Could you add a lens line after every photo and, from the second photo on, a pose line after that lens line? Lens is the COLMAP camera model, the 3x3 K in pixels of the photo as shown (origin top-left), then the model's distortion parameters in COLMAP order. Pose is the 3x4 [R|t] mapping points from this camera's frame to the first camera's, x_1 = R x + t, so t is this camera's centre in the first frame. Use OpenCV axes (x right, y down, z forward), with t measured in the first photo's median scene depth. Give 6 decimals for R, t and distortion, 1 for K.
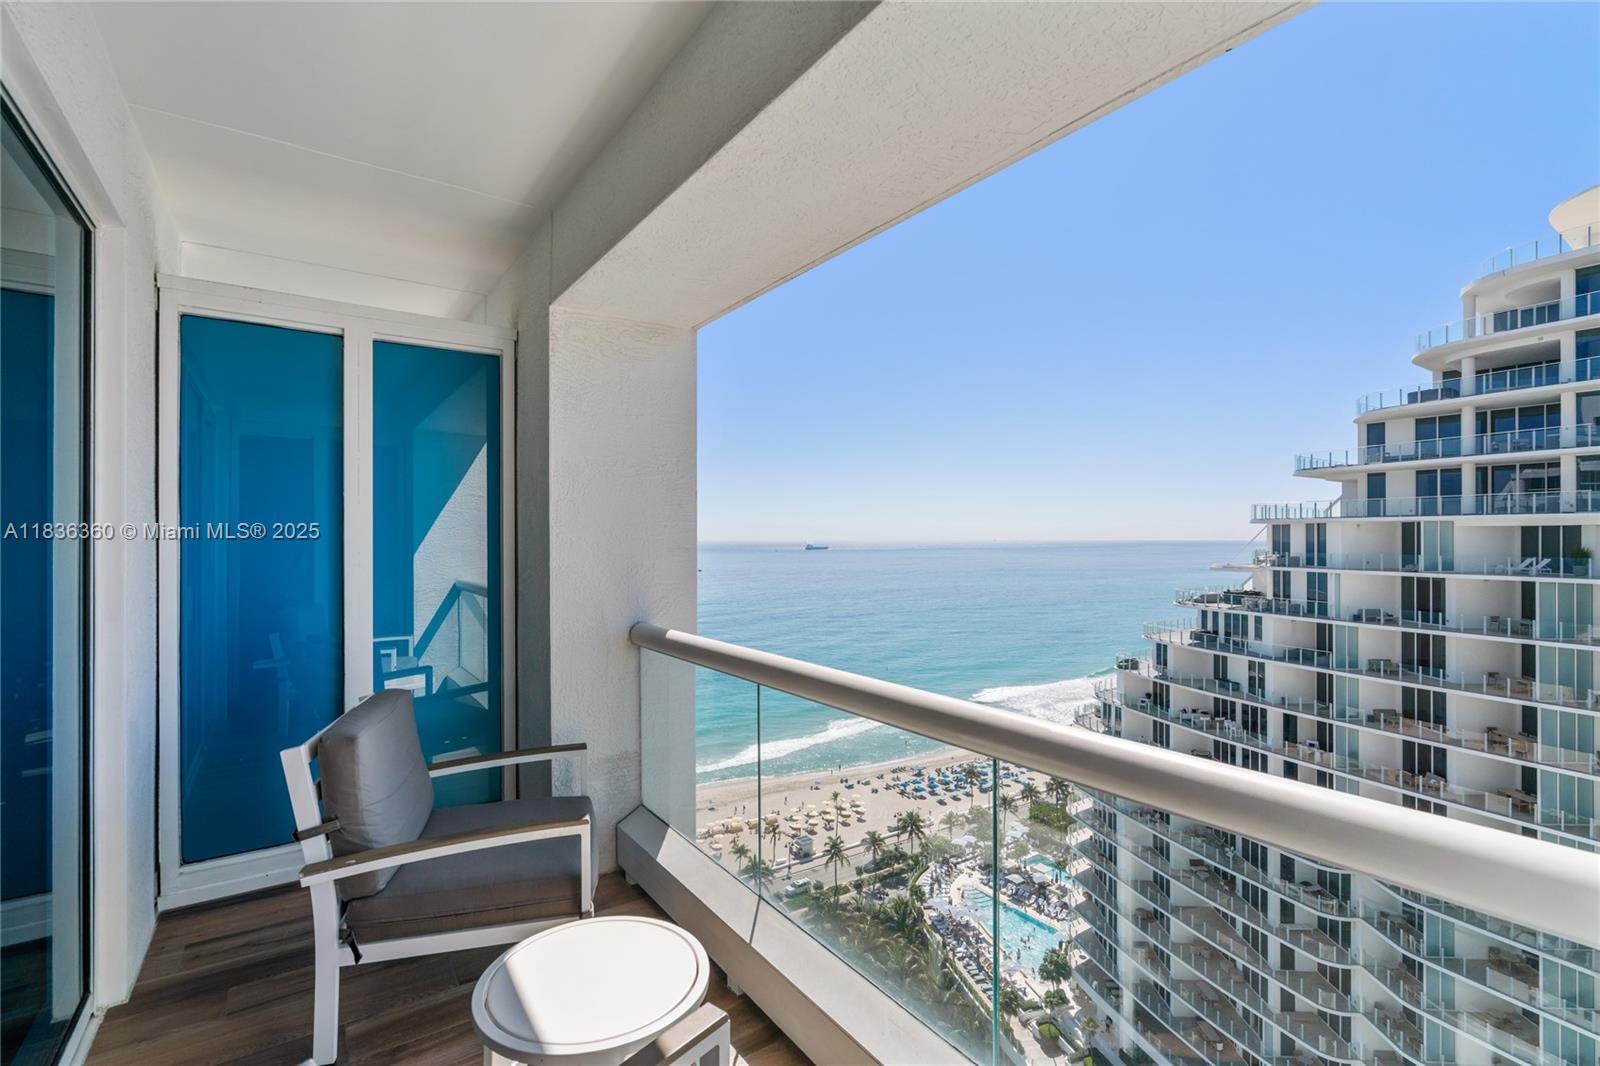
lens RADIAL K [[726.9, 0, 801.4], [0, 726.9, 526.8], [0, 0, 1]] dist [-0.002822, 0.002540]
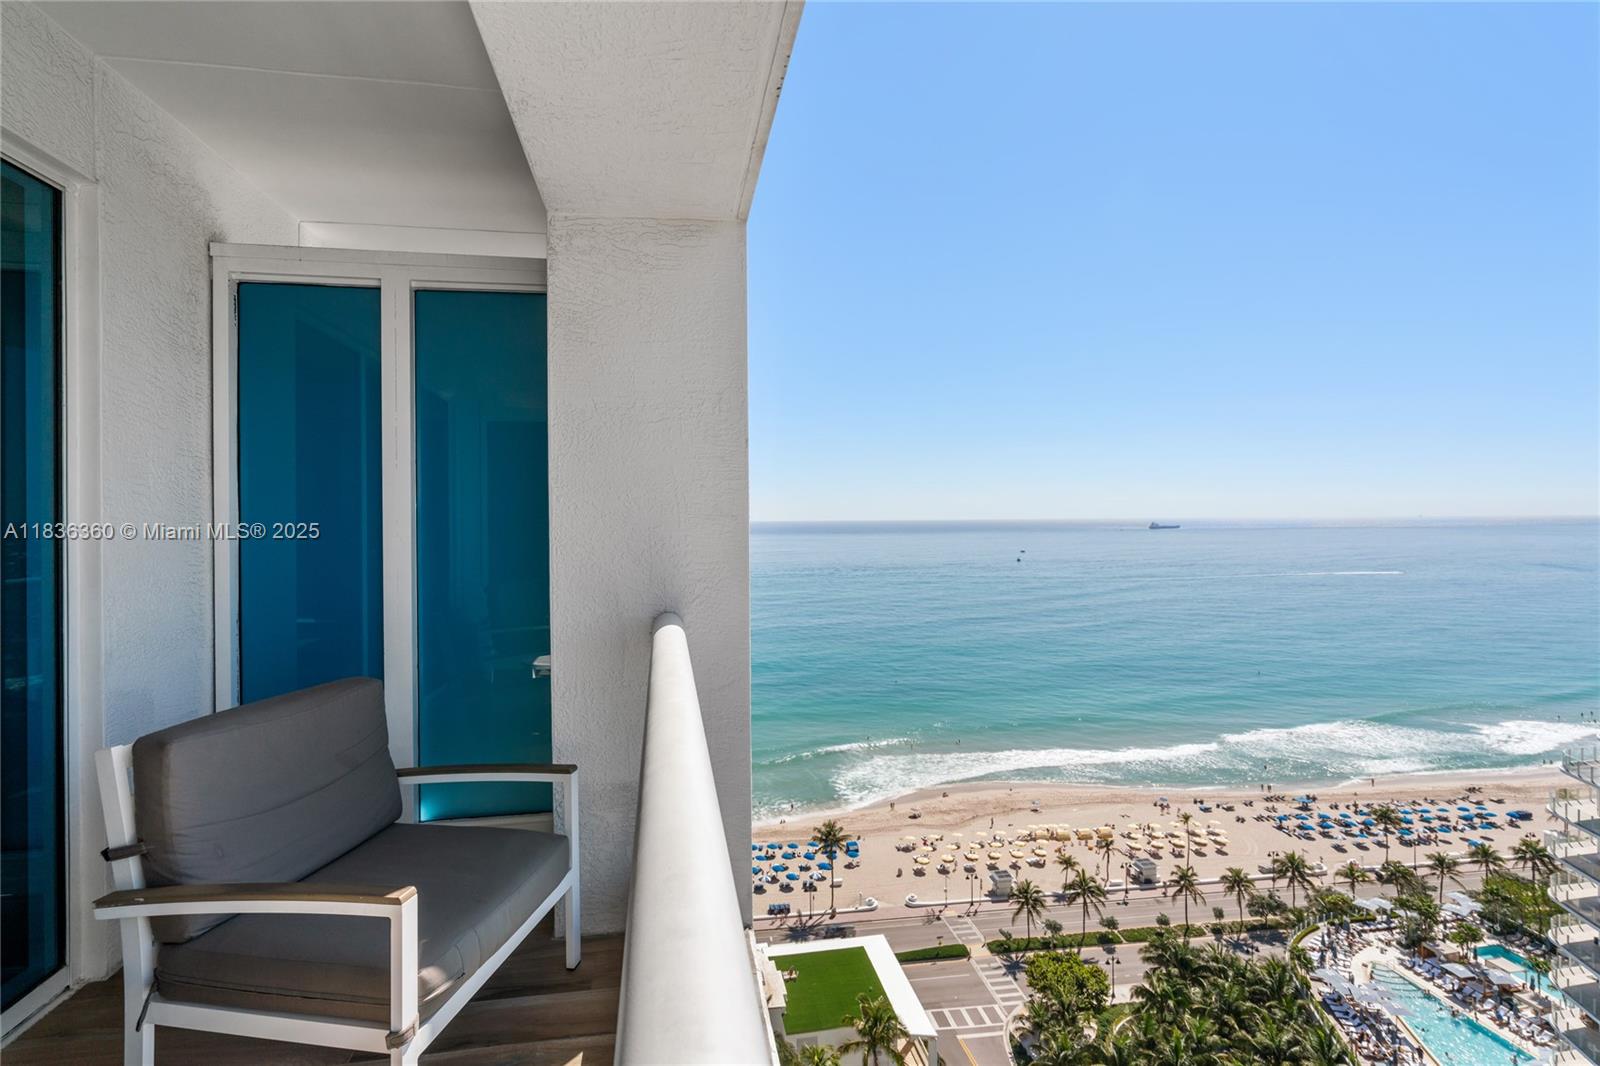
lens RADIAL K [[726.9, 0, 833.5], [0, 726.9, 512.5], [0, 0, 1]] dist [-0.002822, 0.002540]
pose [[0.903704, -0.011064, -0.428014, 0.281845], [0.014104, 0.999893, 0.003931, 0.028114], [0.427924, -0.009589, 0.903764, 0.409406]]
